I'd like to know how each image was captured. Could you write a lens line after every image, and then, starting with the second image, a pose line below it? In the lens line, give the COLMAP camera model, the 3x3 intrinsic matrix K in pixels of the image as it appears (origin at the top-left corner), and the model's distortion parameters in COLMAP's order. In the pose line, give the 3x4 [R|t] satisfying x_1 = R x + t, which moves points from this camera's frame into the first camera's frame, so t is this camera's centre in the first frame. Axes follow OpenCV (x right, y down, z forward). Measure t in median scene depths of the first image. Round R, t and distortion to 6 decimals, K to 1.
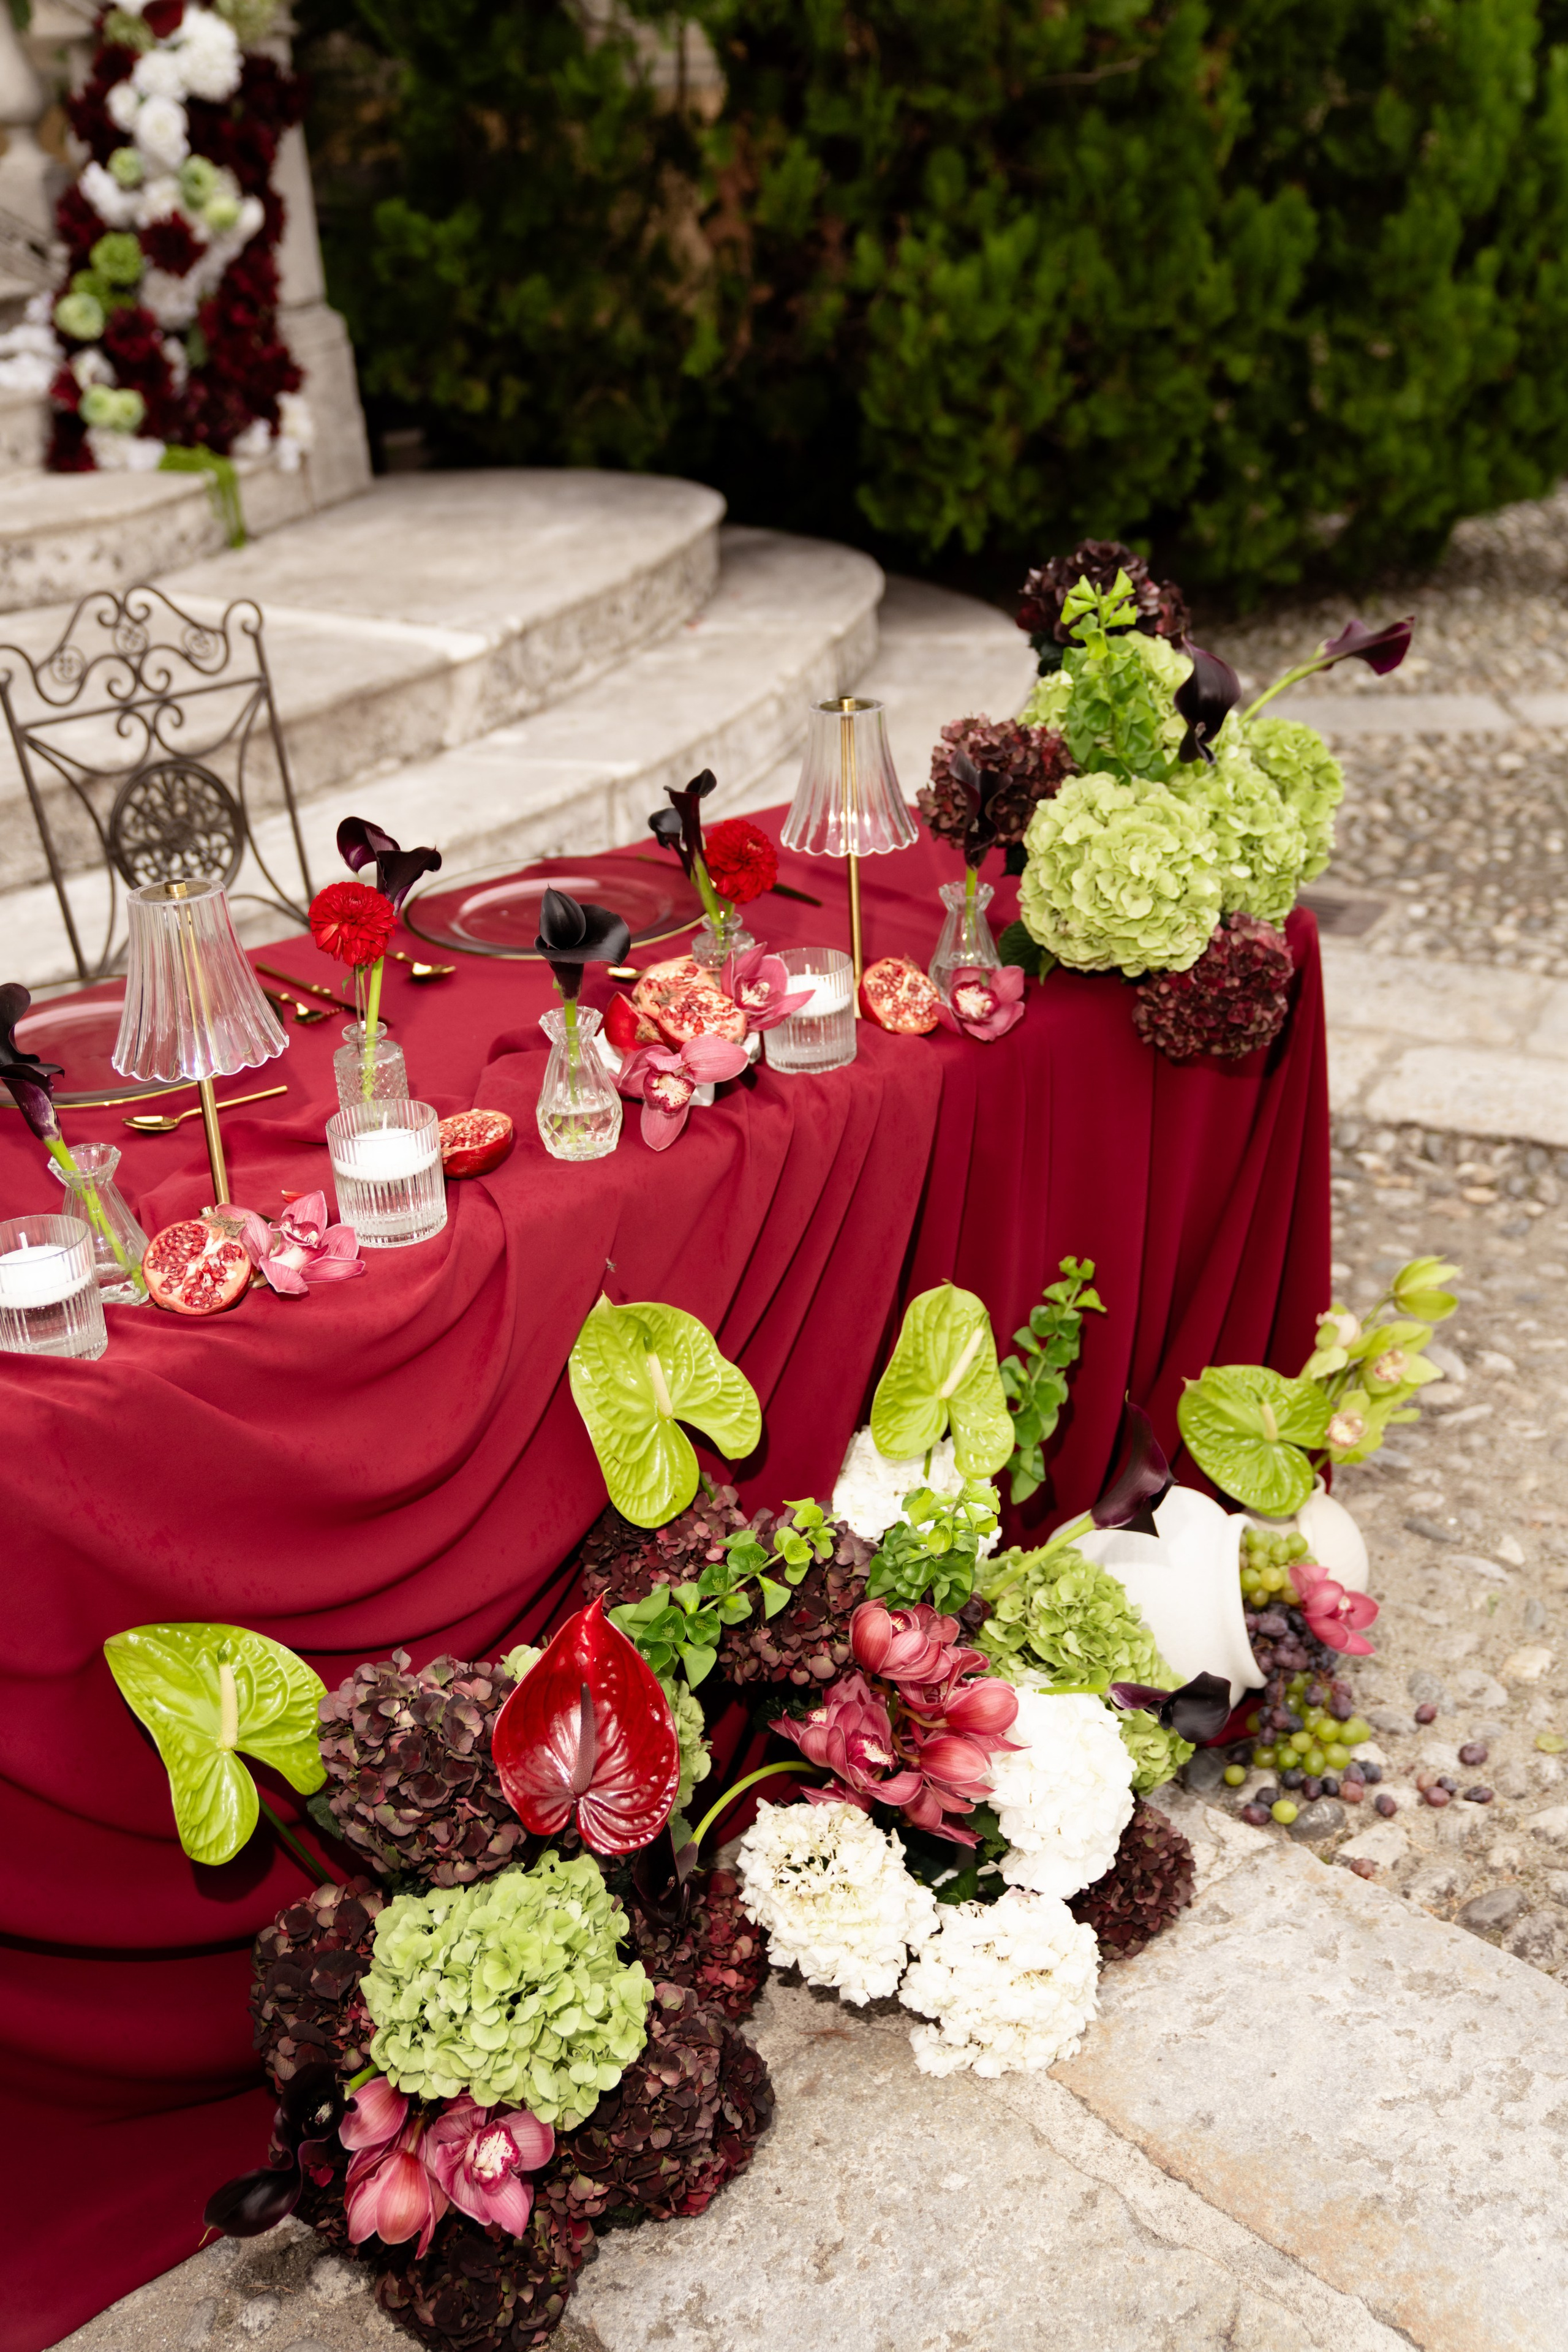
lens RADIAL K [[2385.3, 0, 800.3], [0, 2385.3, 1175.6], [0, 0, 1]] dist [-0.010251, 0.183369]
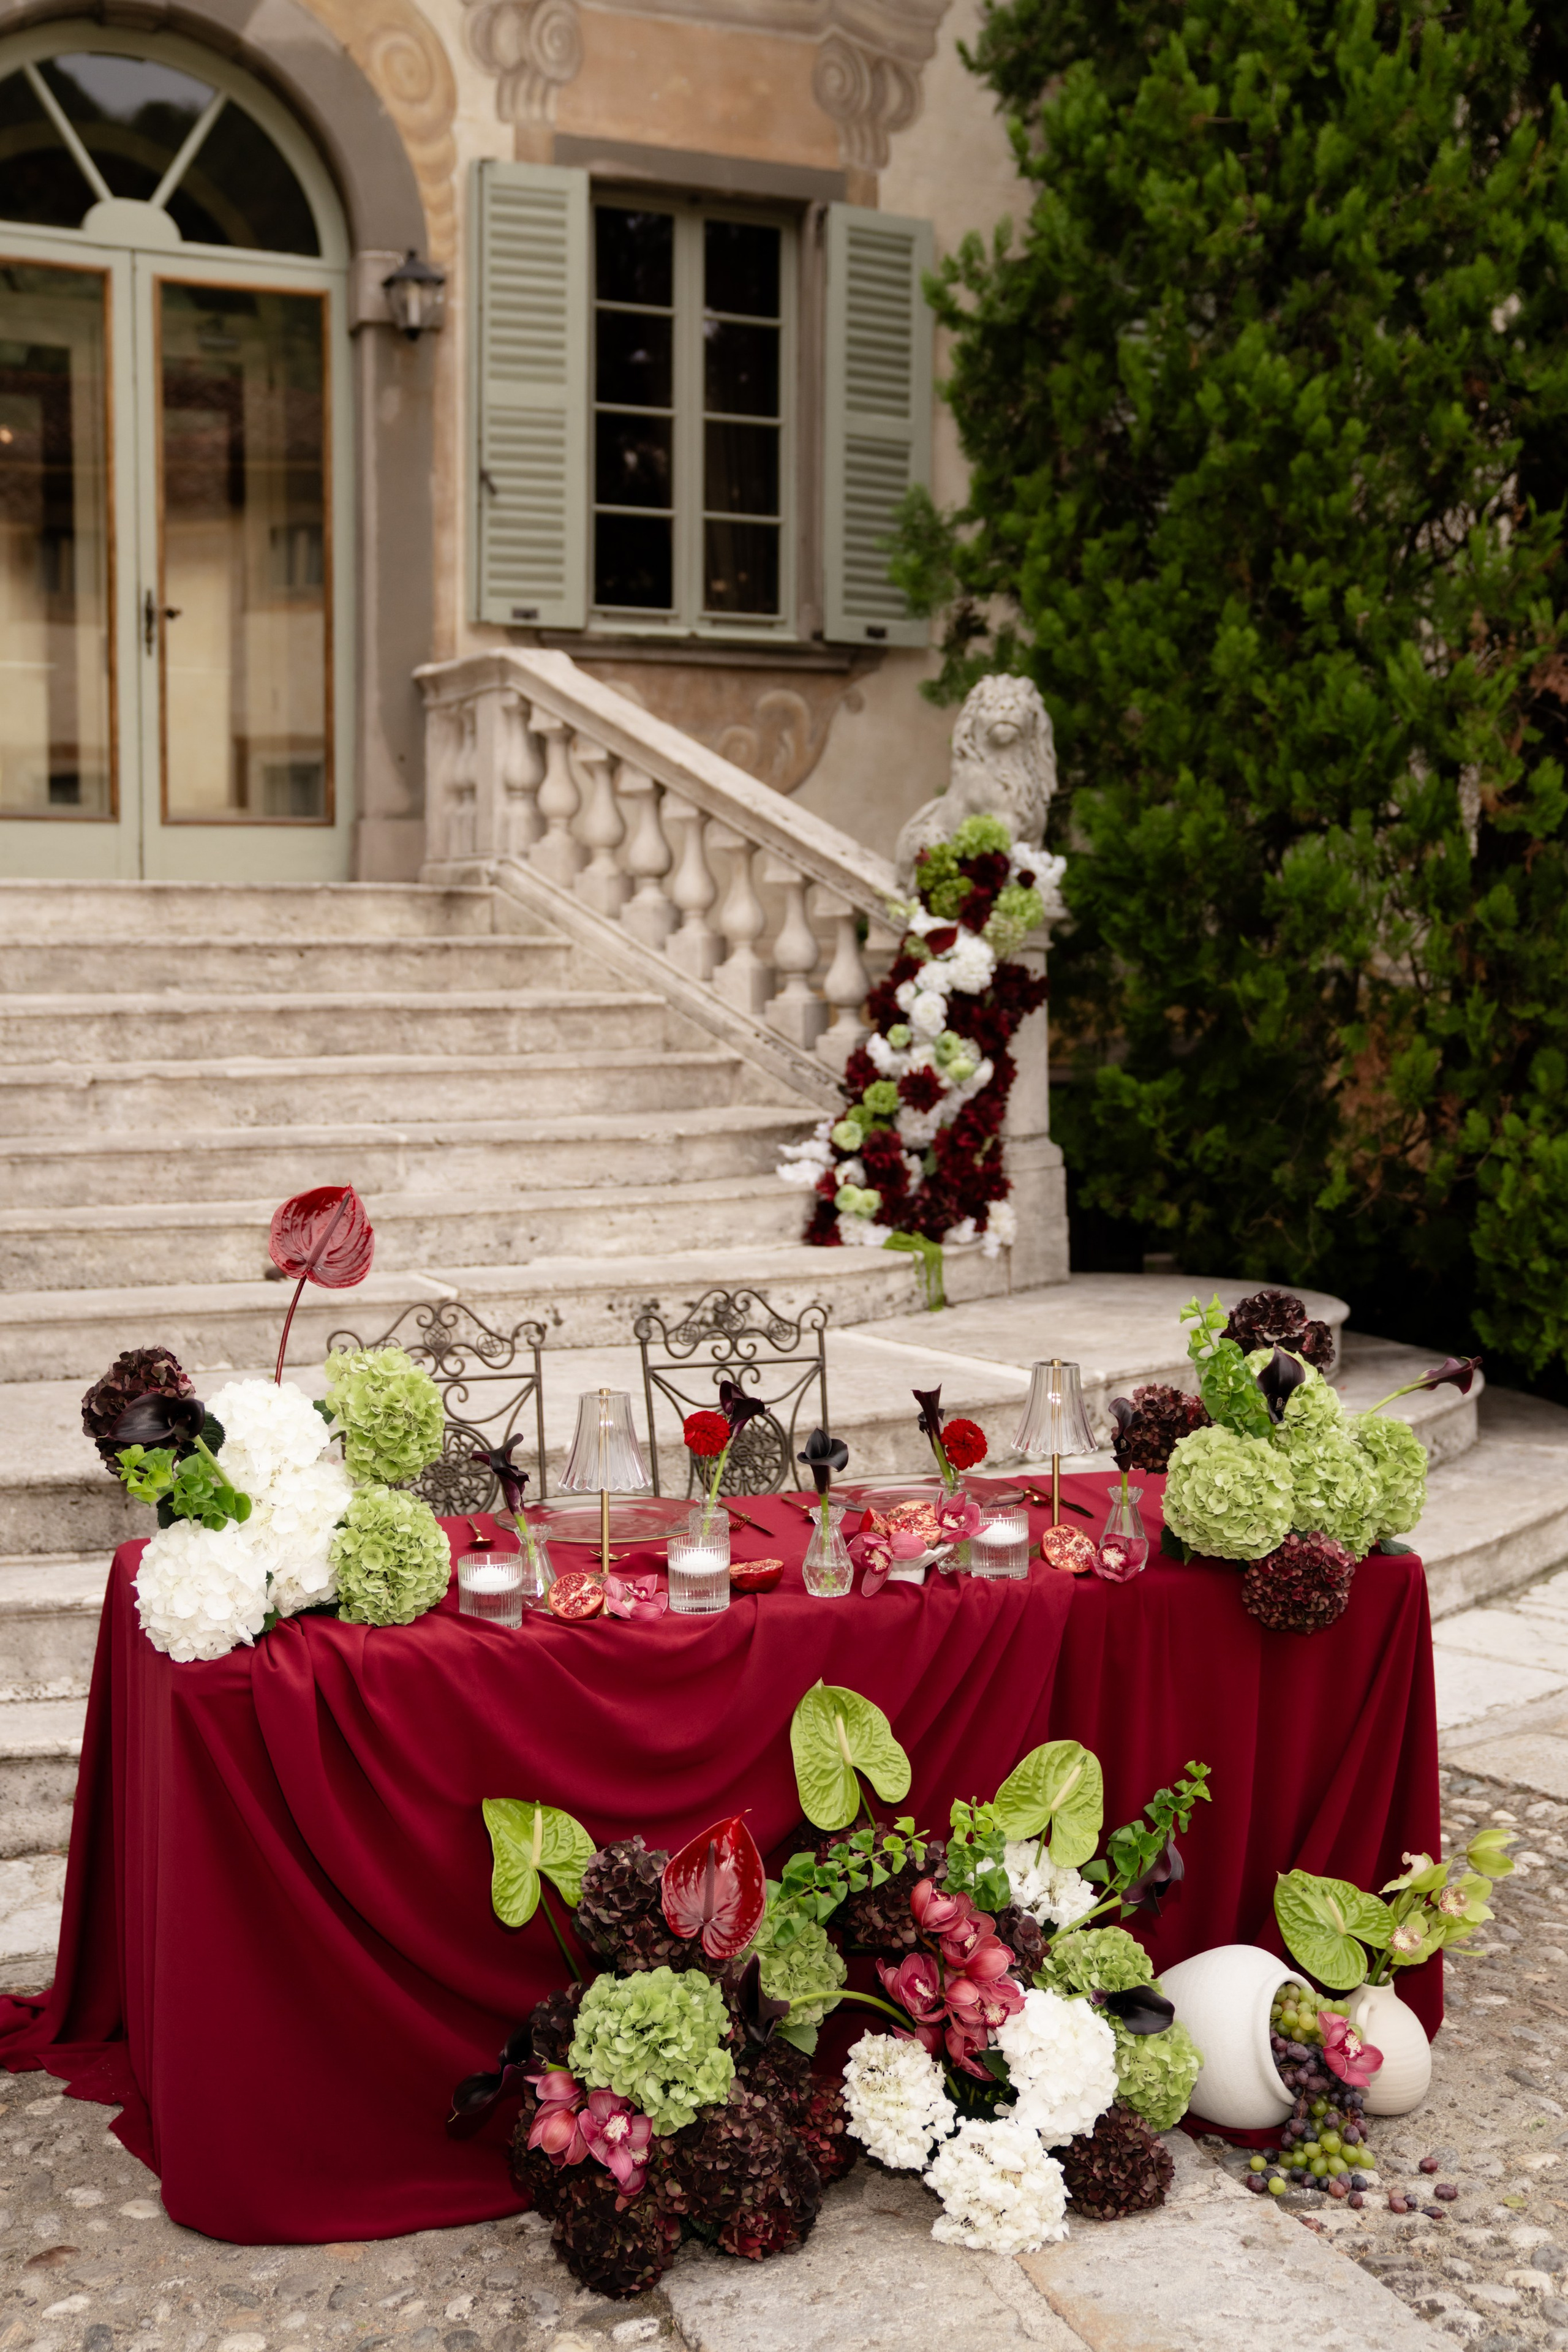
lens RADIAL K [[2576.0, 0, 792.2], [0, 2576.0, 1115.1], [0, 0, 1]] dist [-0.018271, 0.222203]
pose [[0.928000, 0.056643, -0.368250, 0.337737], [-0.184526, 0.928517, -0.322189, 0.167867], [0.323677, 0.366944, 0.872116, -0.446858]]
